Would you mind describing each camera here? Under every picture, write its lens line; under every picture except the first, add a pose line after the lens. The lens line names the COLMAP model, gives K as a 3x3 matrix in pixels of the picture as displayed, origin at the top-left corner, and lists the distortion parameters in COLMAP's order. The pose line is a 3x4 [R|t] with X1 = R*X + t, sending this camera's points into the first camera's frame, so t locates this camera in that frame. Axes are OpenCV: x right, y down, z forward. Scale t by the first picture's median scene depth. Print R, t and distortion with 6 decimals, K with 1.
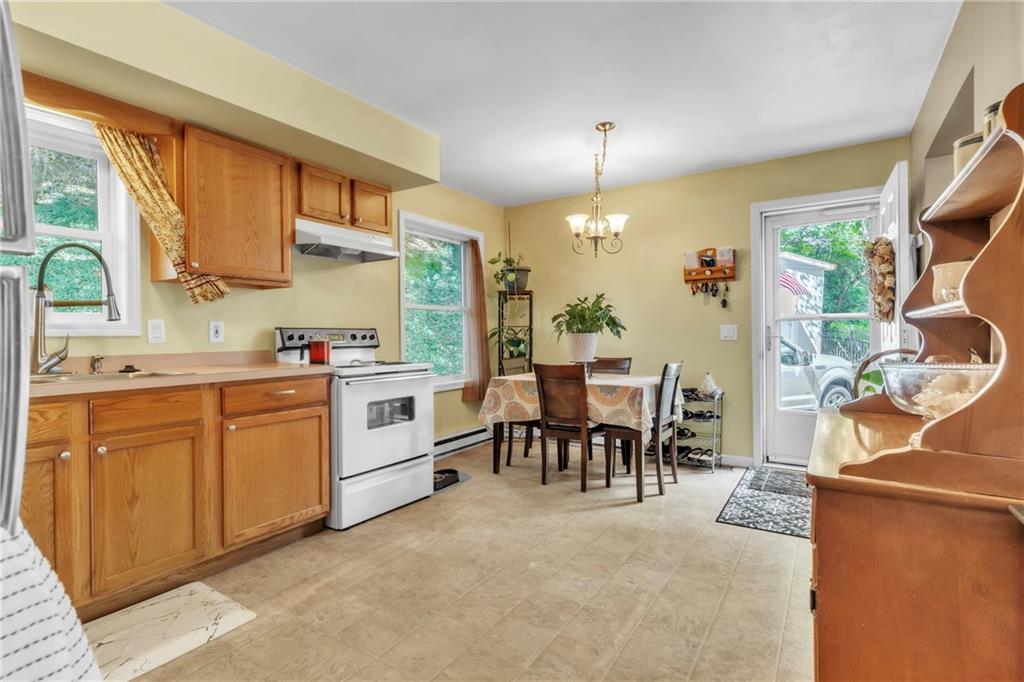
lens RADIAL K [[484.3, 0, 508.3], [0, 484.3, 339.0], [0, 0, 1]] dist [0.001049, 0.000497]
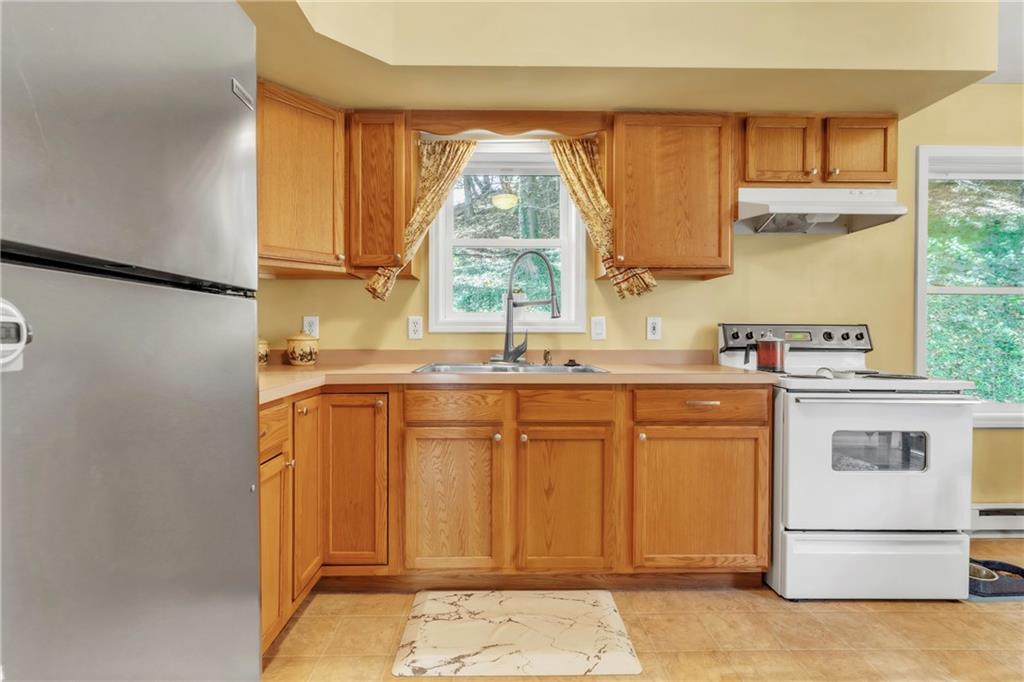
lens RADIAL K [[484.3, 0, 508.3], [0, 484.3, 339.0], [0, 0, 1]] dist [0.001049, 0.000497]
pose [[0.565410, 0.018507, -0.824602, 0.016433], [-0.015333, 0.999811, 0.011925, -0.001411], [0.824667, 0.005902, 0.565587, 0.246400]]
